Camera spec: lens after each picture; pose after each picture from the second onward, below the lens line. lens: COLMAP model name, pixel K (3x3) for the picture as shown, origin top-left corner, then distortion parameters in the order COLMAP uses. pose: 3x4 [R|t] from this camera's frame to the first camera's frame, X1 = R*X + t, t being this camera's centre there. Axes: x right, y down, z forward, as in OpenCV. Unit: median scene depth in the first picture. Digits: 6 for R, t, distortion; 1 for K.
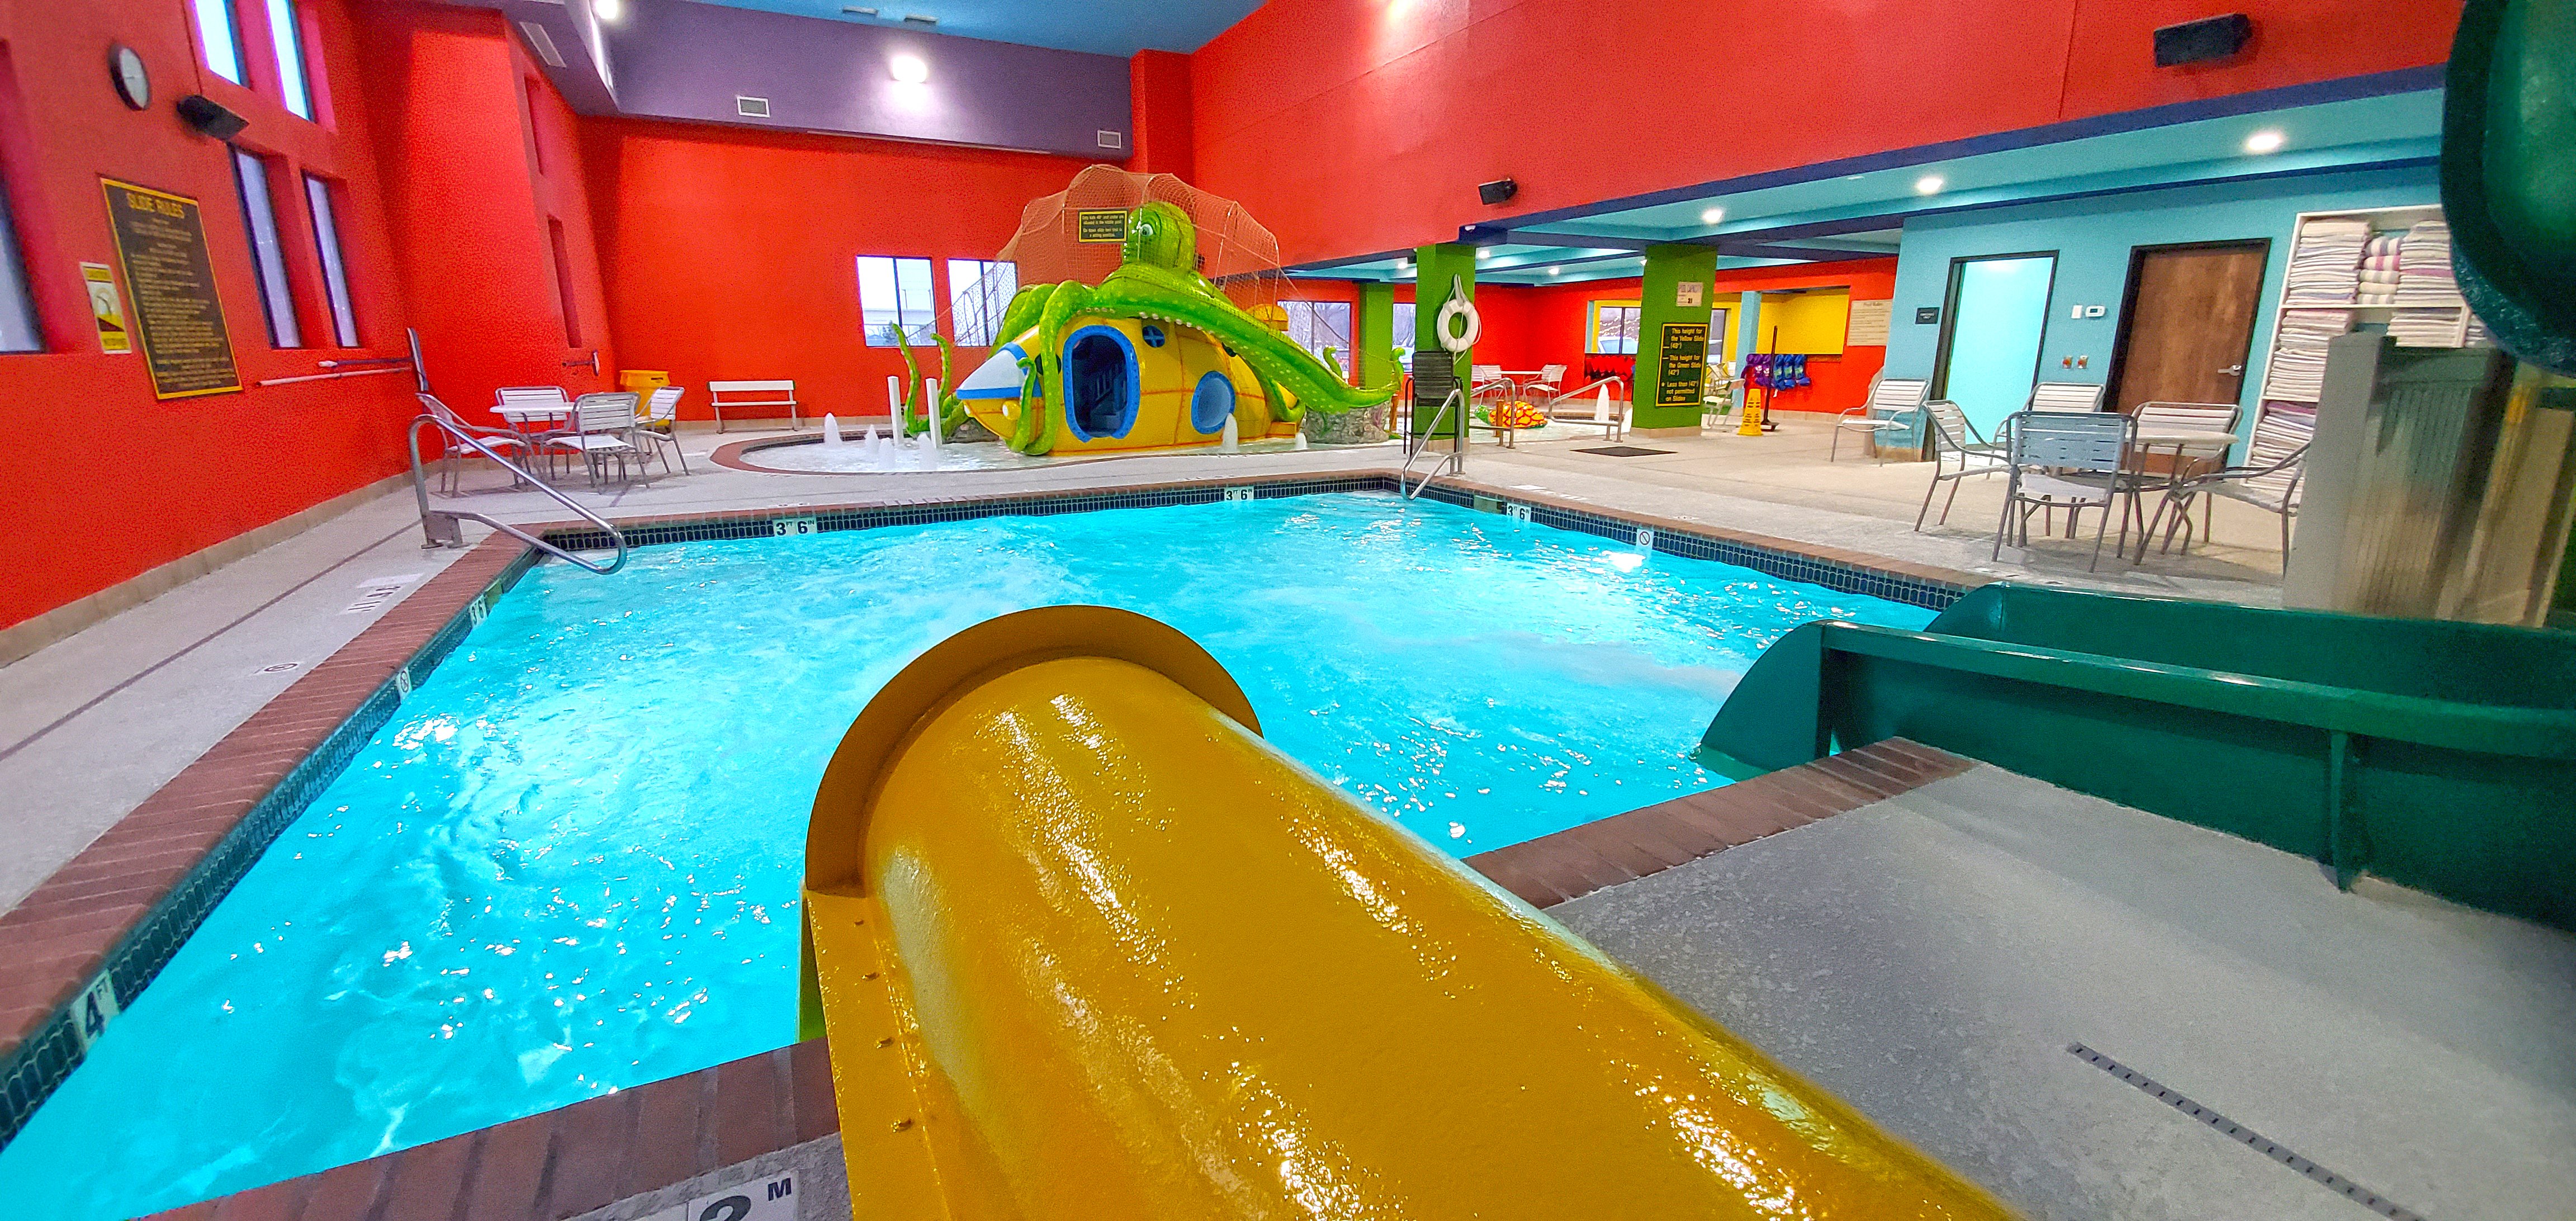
lens RADIAL K [[1030.3, 0, 1288.6], [0, 1030.3, 585.4], [0, 0, 1]] dist [-0.000577, -0.000047]
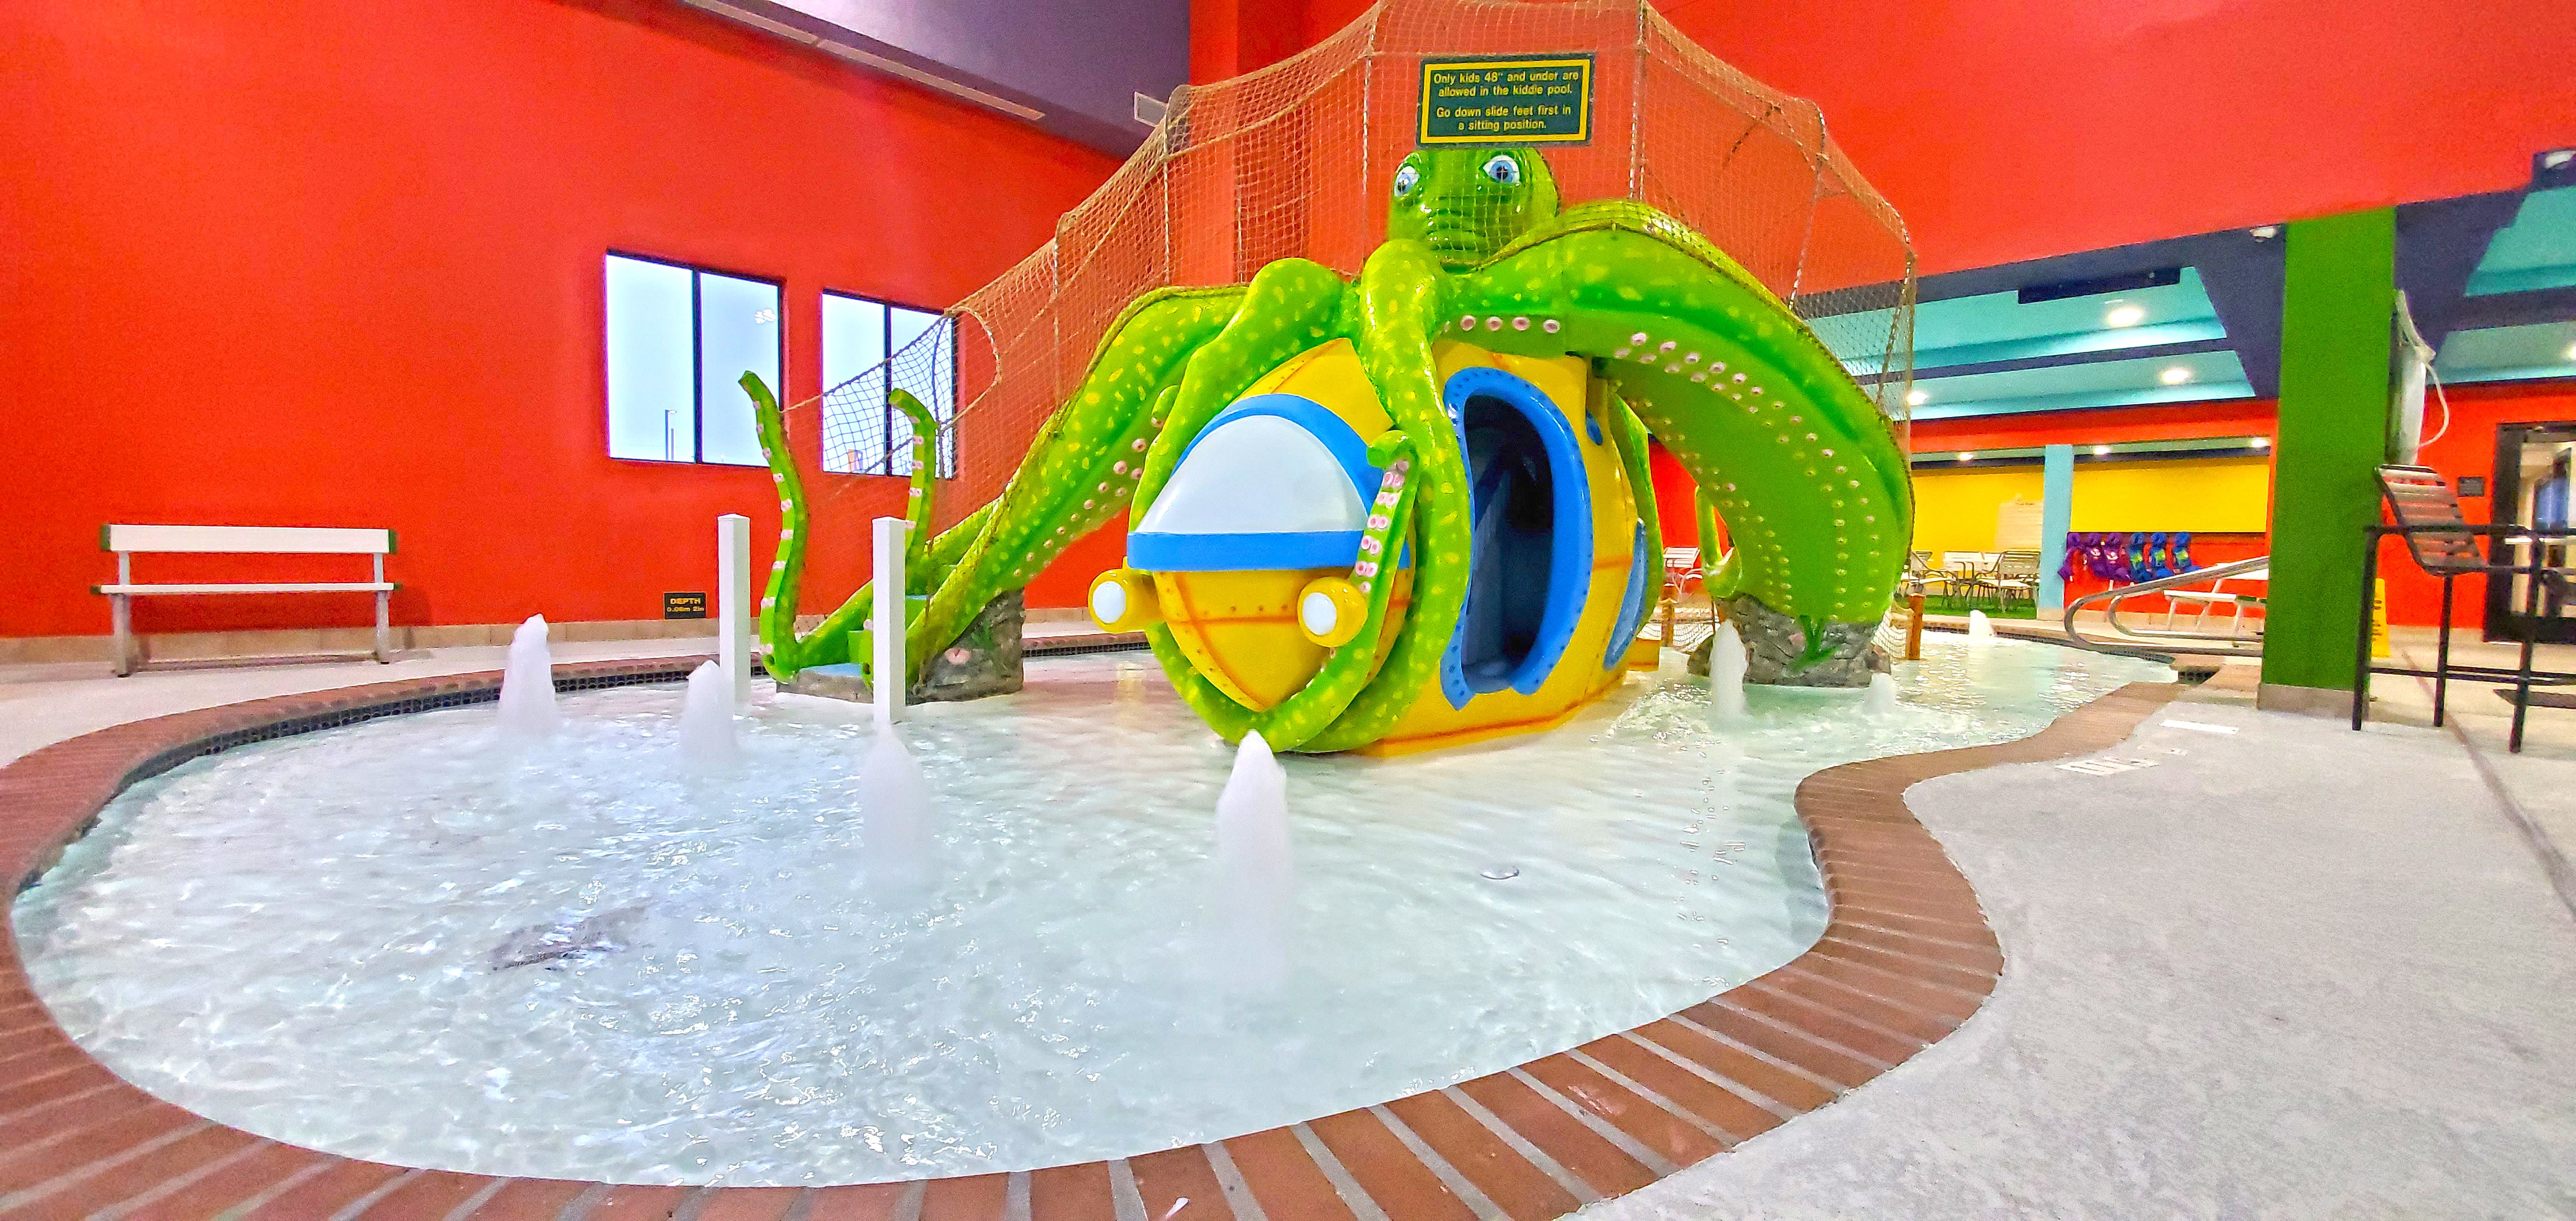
lens RADIAL K [[1018.6, 0, 1285.8], [0, 1018.6, 604.6], [0, 0, 1]] dist [-0.000827, -0.000157]
pose [[0.959173, 0.005852, 0.282758, -0.288806], [0.043707, 0.984707, -0.168645, -0.099417], [-0.279421, 0.174119, 0.944249, 0.588804]]
